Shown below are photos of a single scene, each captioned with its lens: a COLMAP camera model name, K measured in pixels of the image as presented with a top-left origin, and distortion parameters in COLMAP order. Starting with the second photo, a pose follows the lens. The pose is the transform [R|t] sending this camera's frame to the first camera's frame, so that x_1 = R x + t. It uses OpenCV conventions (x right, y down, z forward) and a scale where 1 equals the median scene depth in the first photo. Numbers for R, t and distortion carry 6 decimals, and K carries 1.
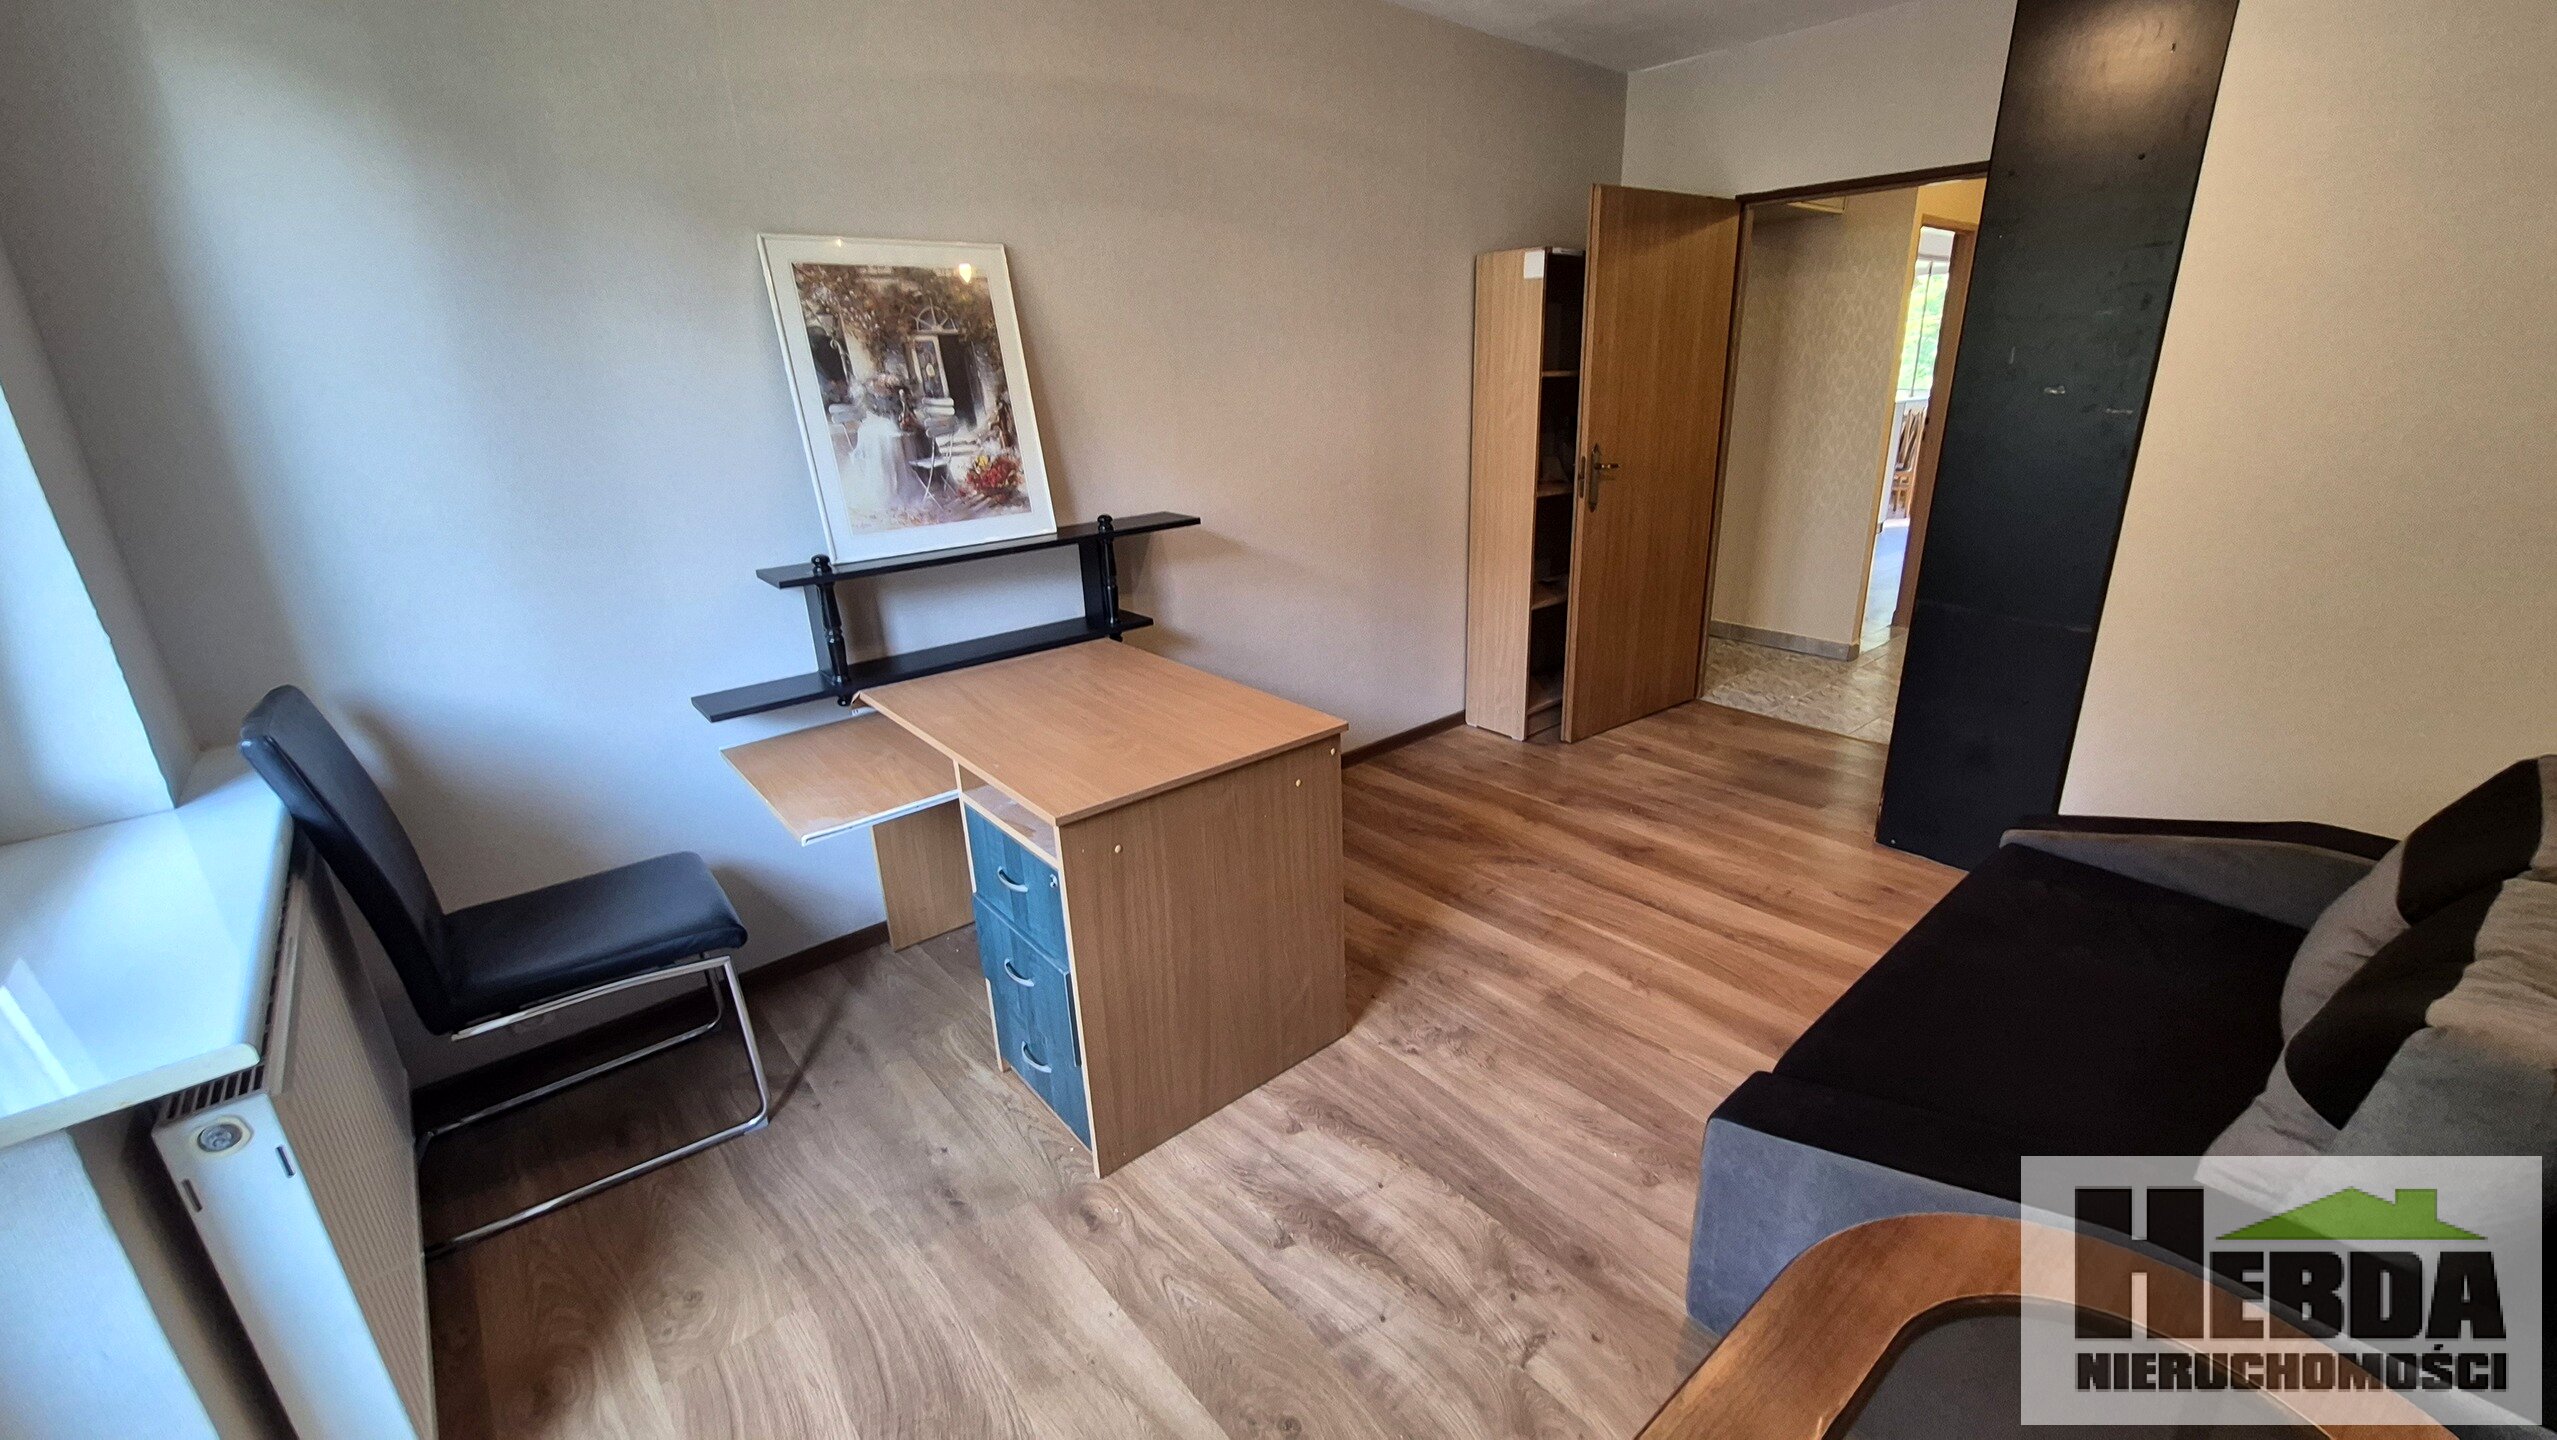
lens RADIAL K [[1012.9, 0, 1302.3], [0, 1012.9, 706.0], [0, 0, 1]] dist [0.000037, -0.000098]
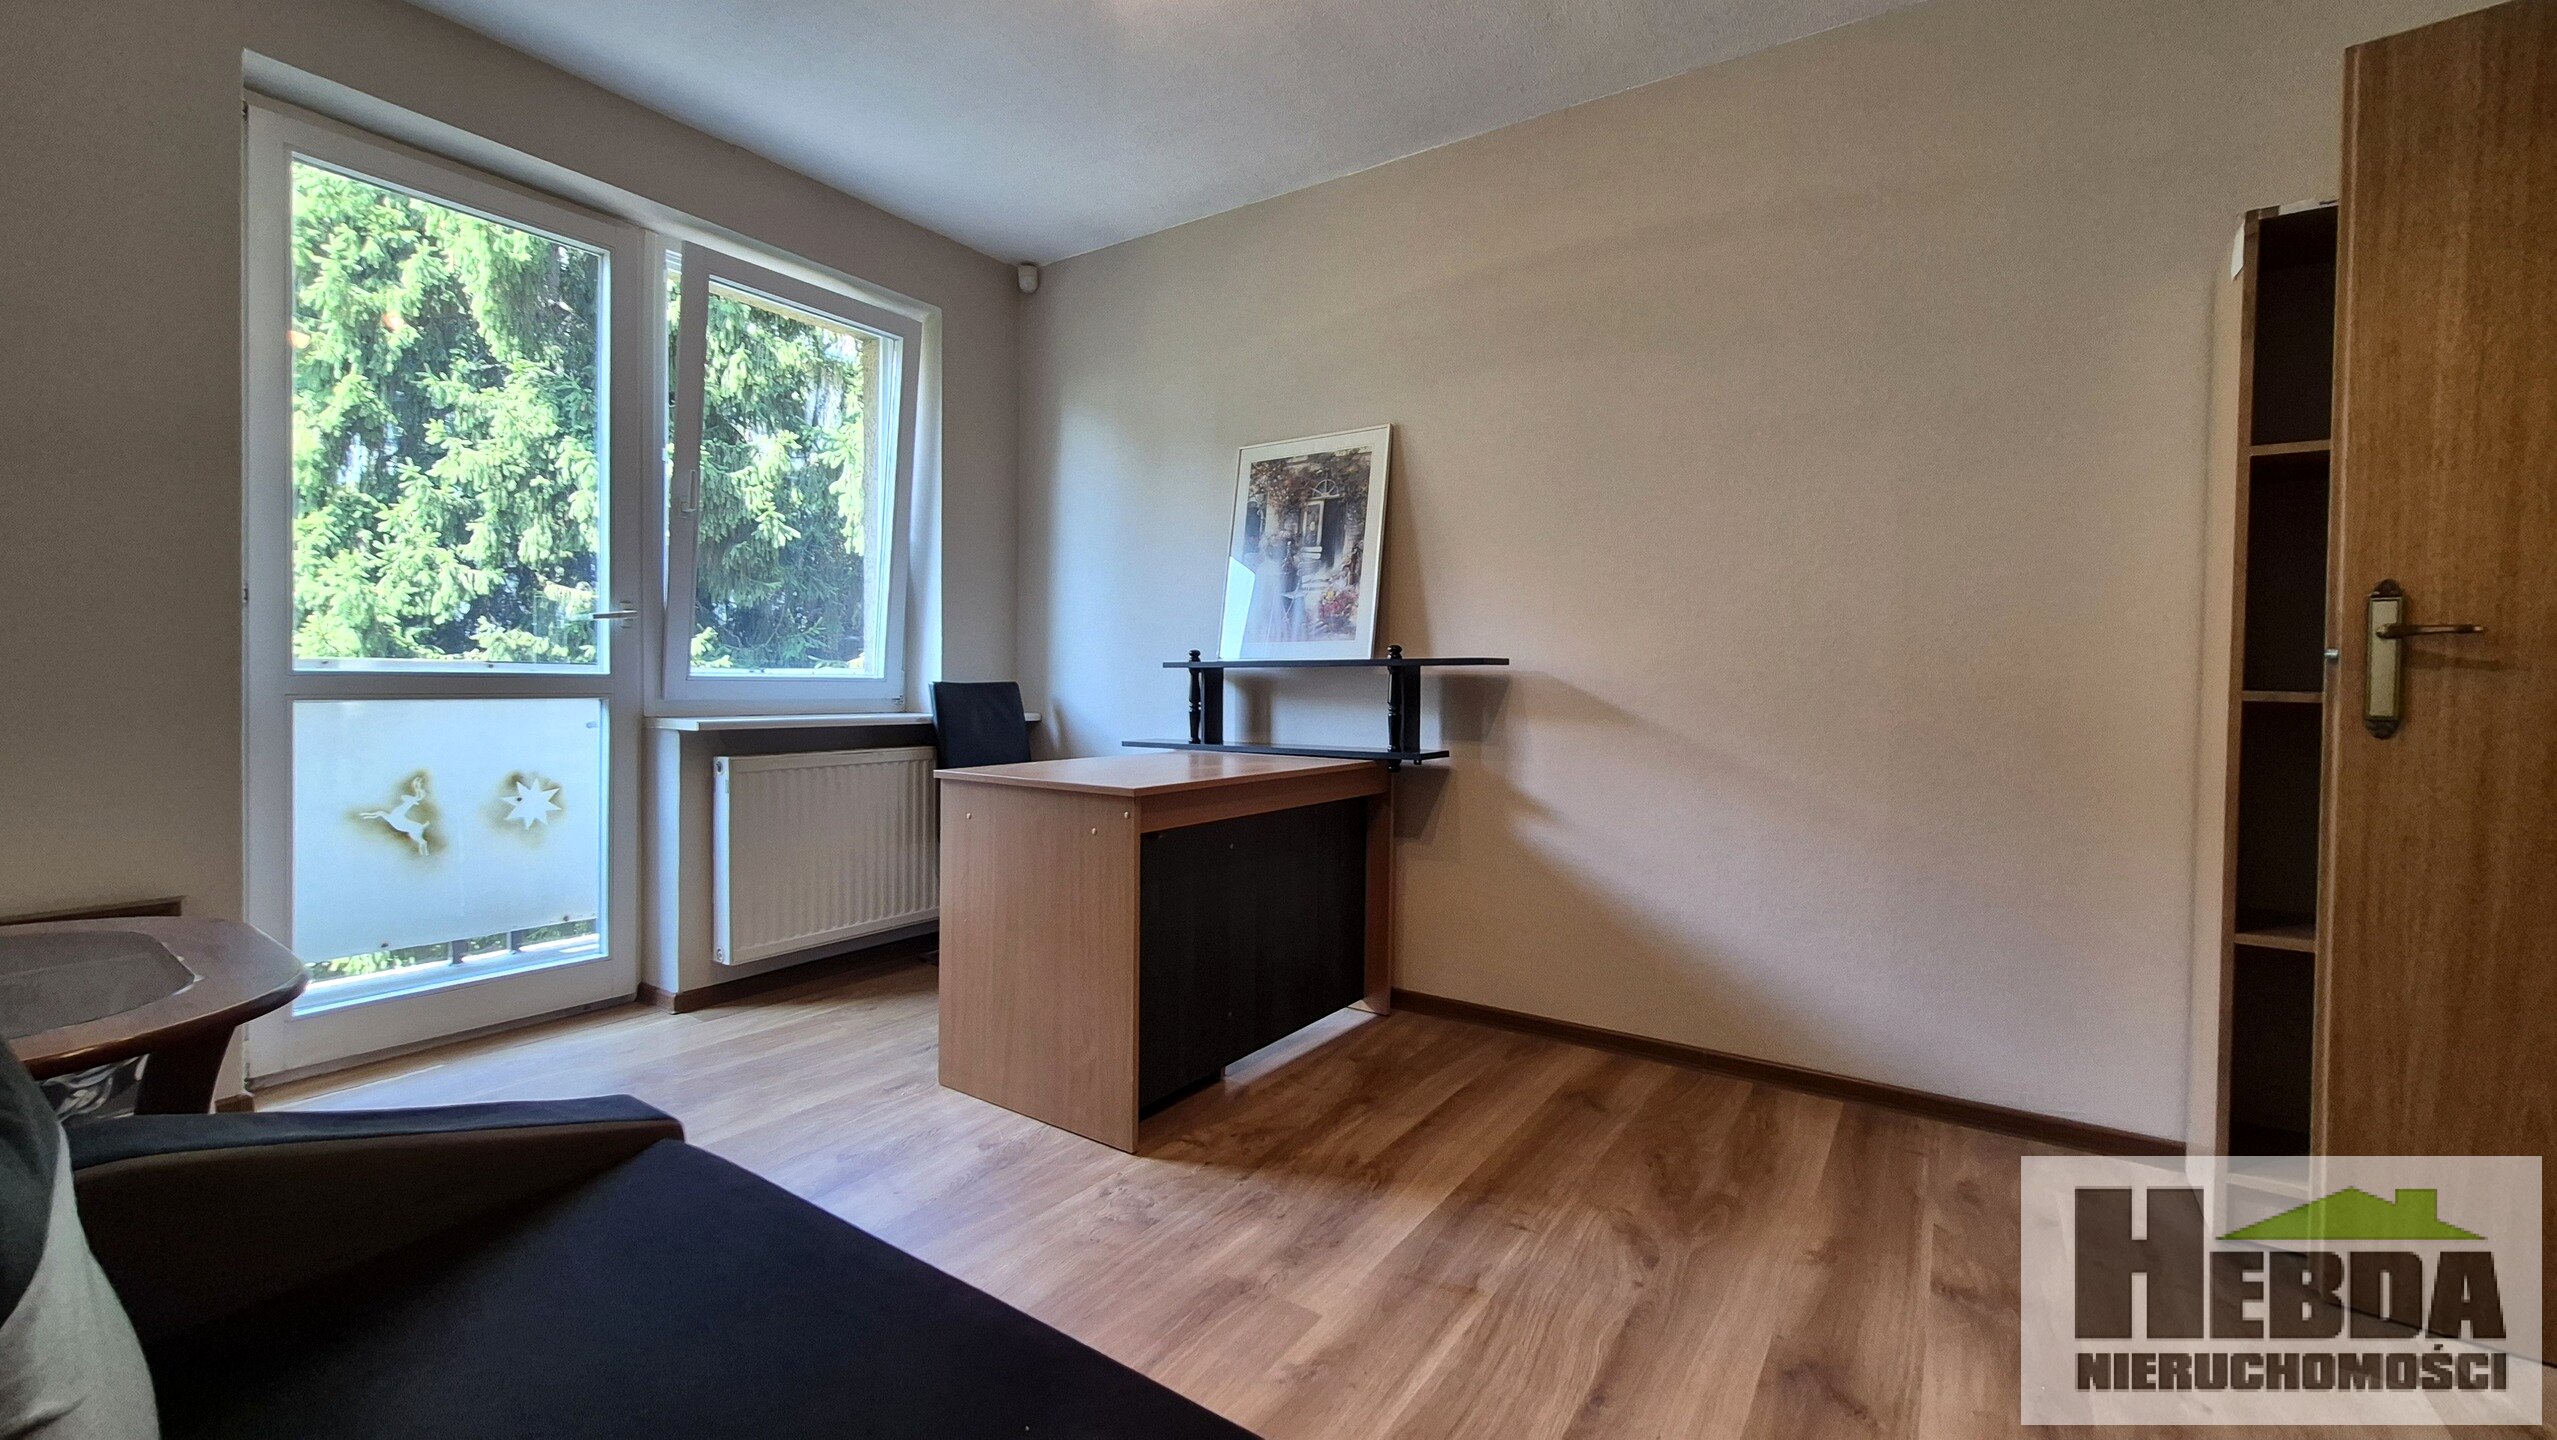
lens RADIAL K [[1012.9, 0, 1302.3], [0, 1012.9, 706.0], [0, 0, 1]] dist [0.000037, -0.000098]
pose [[0.260144, 0.053576, -0.964082, 0.851793], [-0.327355, 0.944221, -0.035860, -0.064481], [0.908385, 0.324926, 0.263172, 0.703684]]
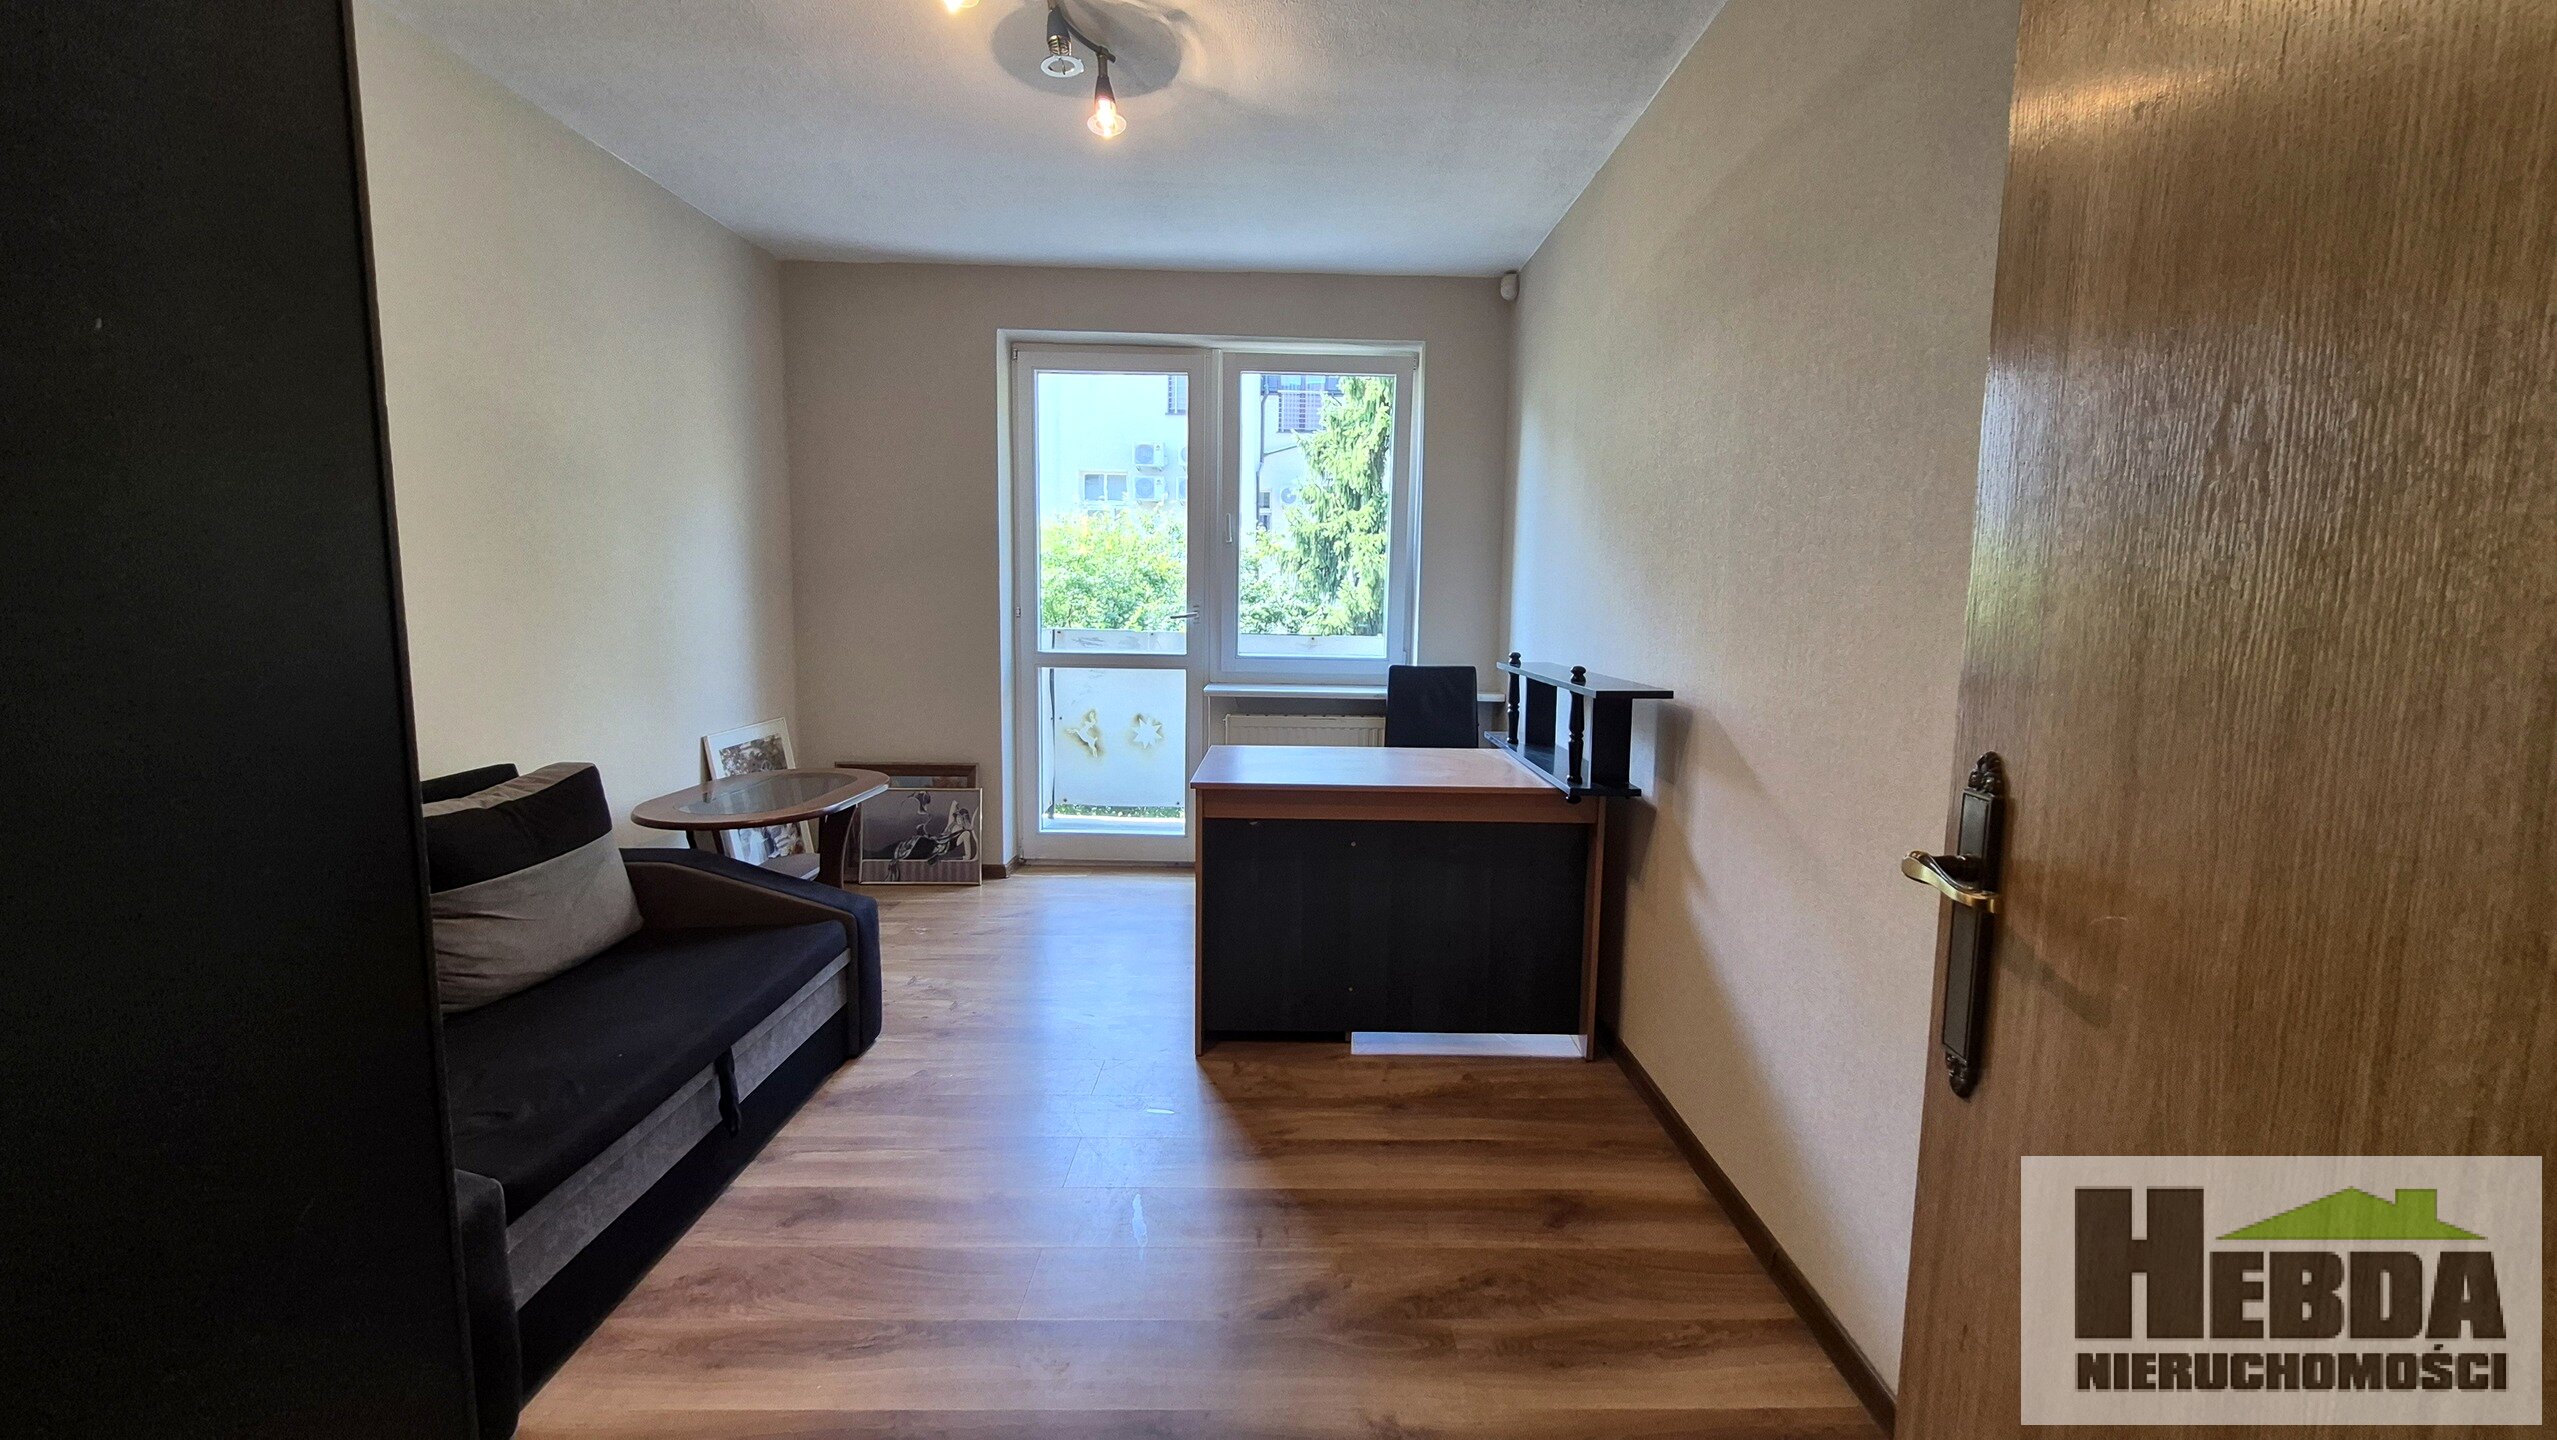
lens RADIAL K [[1012.9, 0, 1302.3], [0, 1012.9, 706.0], [0, 0, 1]] dist [0.000037, -0.000098]
pose [[-0.650810, 0.102127, -0.752341, 0.744556], [-0.241789, 0.911442, 0.332883, -0.435548], [0.719711, 0.398552, -0.568482, 1.464721]]
